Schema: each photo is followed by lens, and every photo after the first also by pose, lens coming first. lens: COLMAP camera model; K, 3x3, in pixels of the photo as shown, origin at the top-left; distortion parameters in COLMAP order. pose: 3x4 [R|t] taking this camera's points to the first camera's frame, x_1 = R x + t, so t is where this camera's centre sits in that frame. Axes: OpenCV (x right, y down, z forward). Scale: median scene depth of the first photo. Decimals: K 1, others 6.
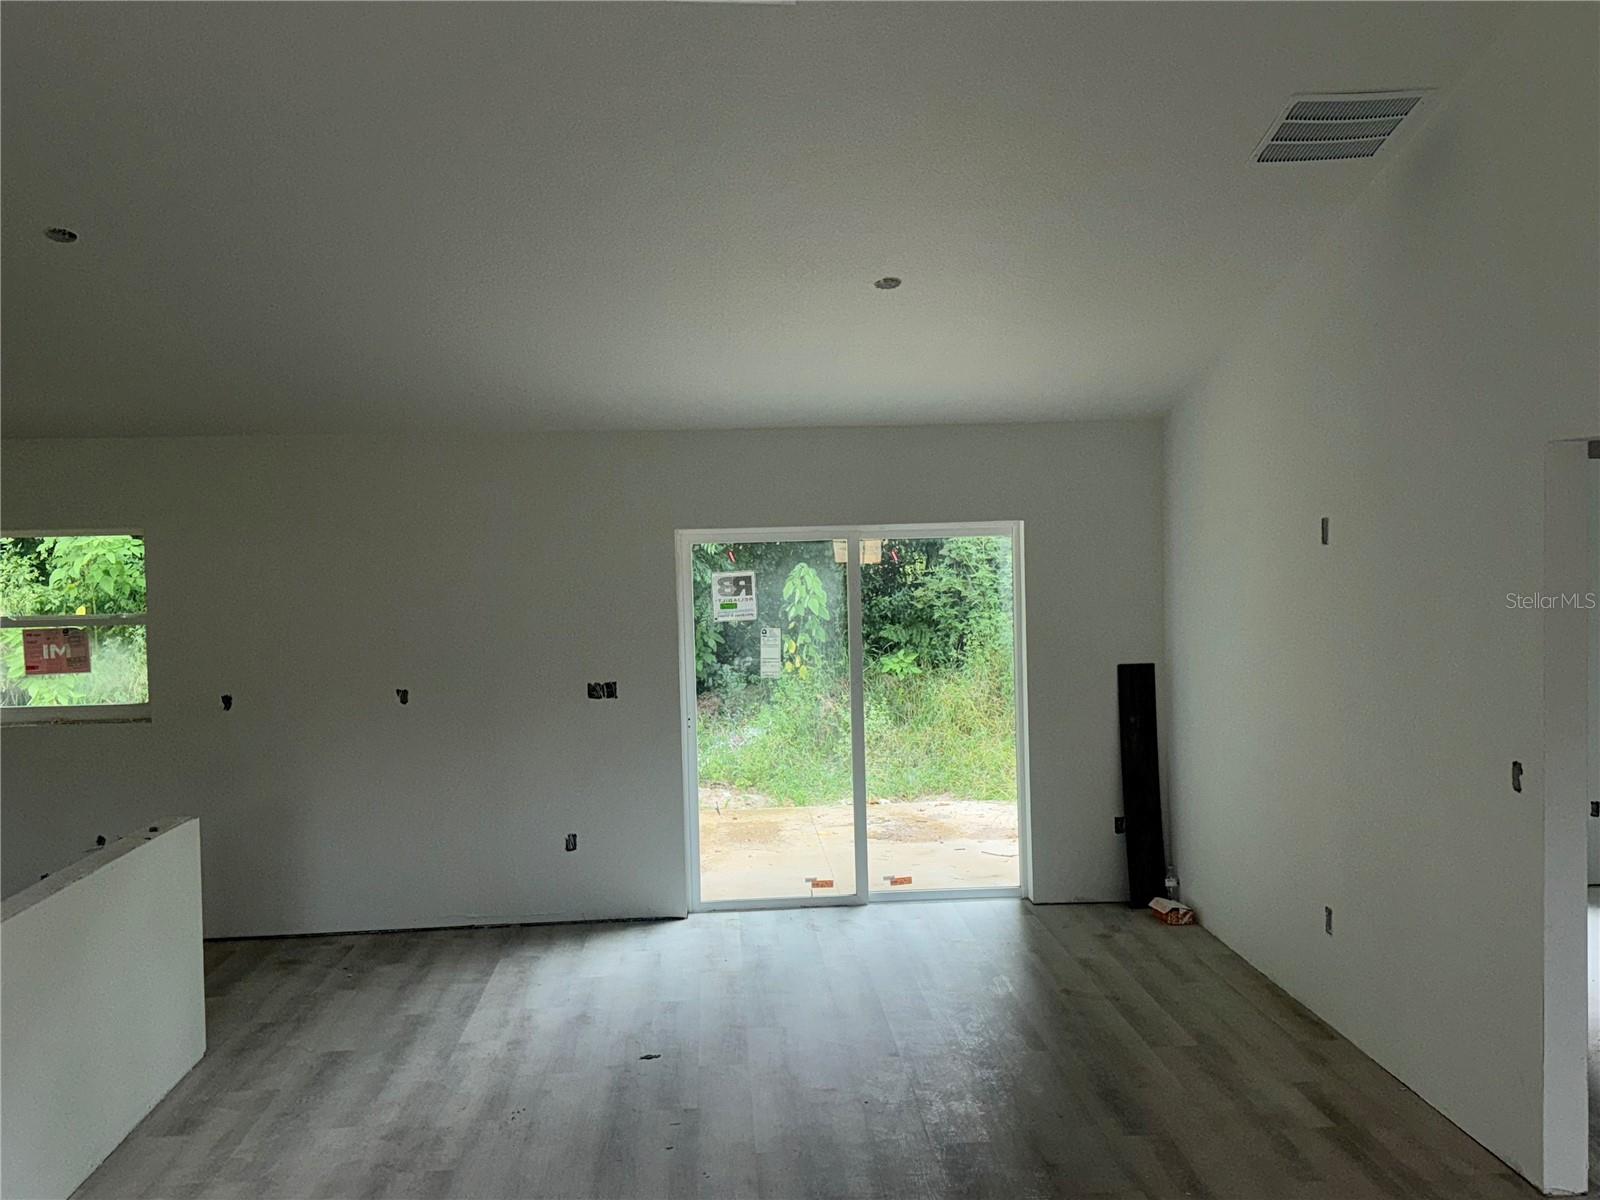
lens RADIAL K [[1614.7, 0, 814.4], [0, 1614.7, 596.6], [0, 0, 1]] dist [0.117386, 0.000000]
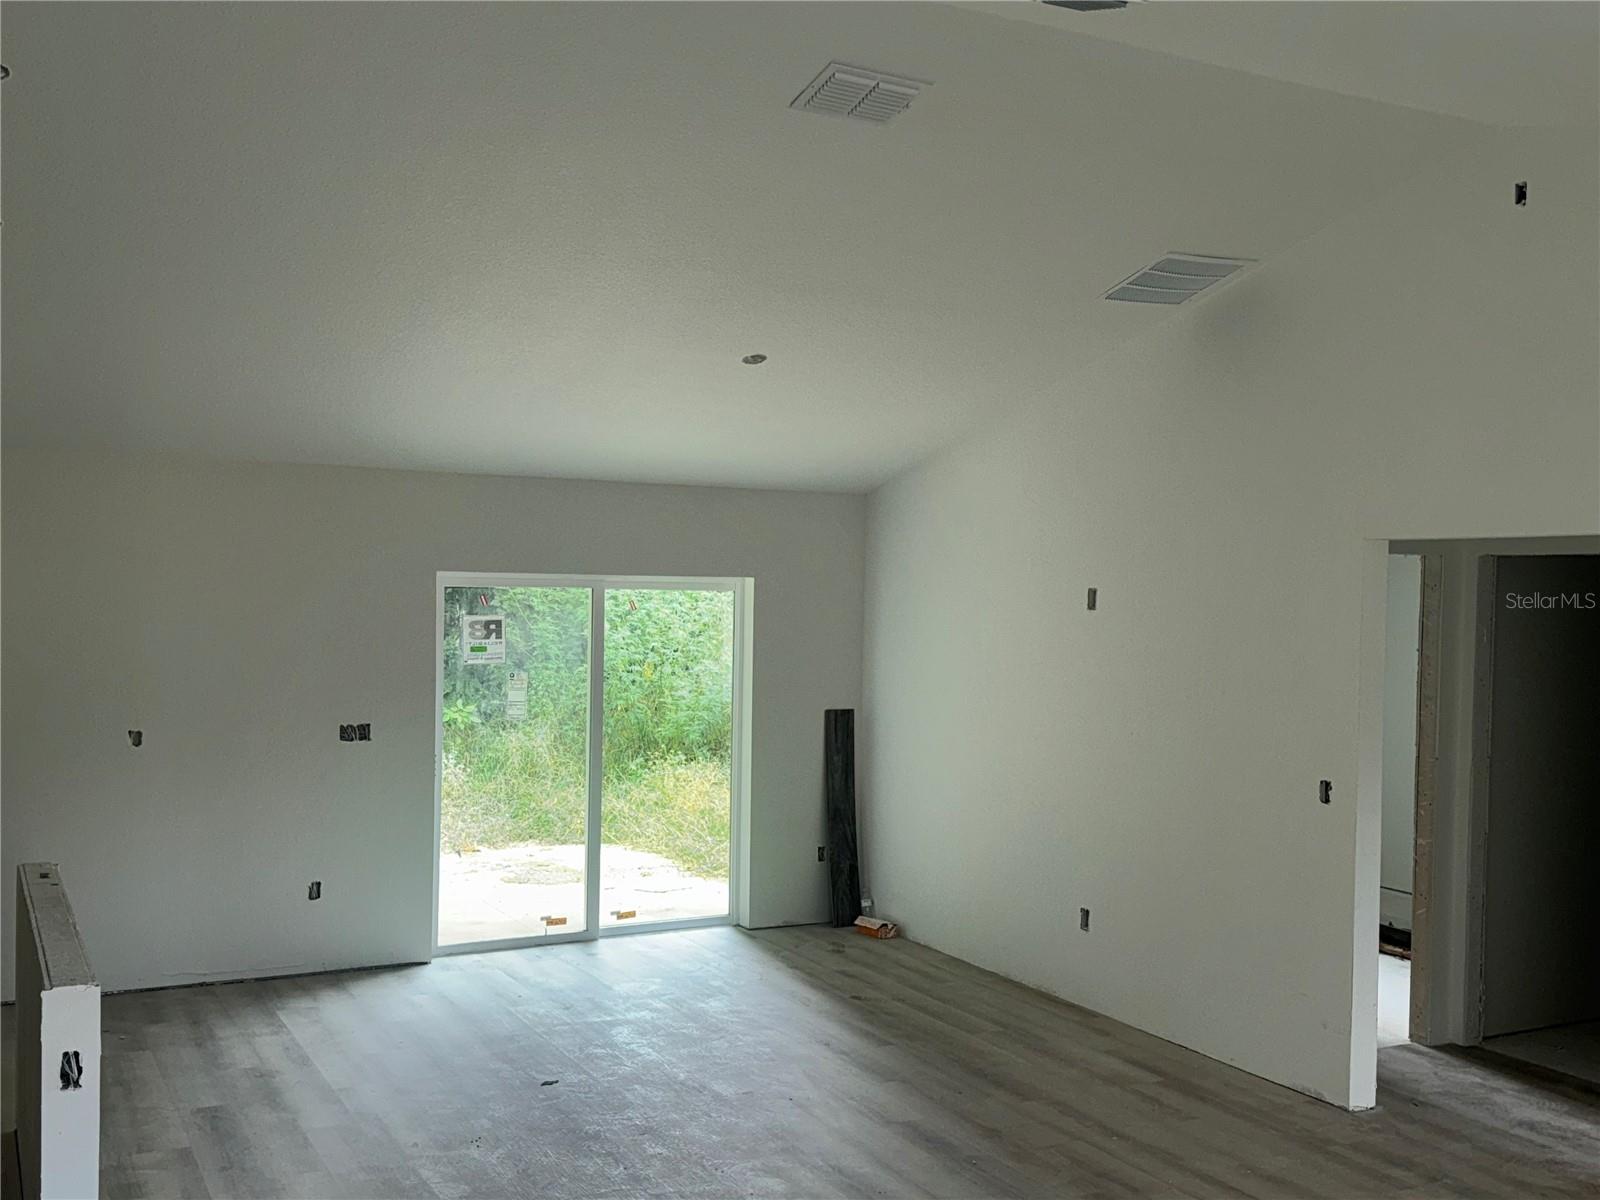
lens RADIAL K [[1614.7, 0, 803.1], [0, 1614.7, 598.3], [0, 0, 1]] dist [0.117386, 0.000000]
pose [[0.915734, 0.035834, 0.400184, -0.296574], [-0.021899, 0.998986, -0.039341, 0.010182], [-0.401188, 0.027263, 0.915590, -0.017324]]
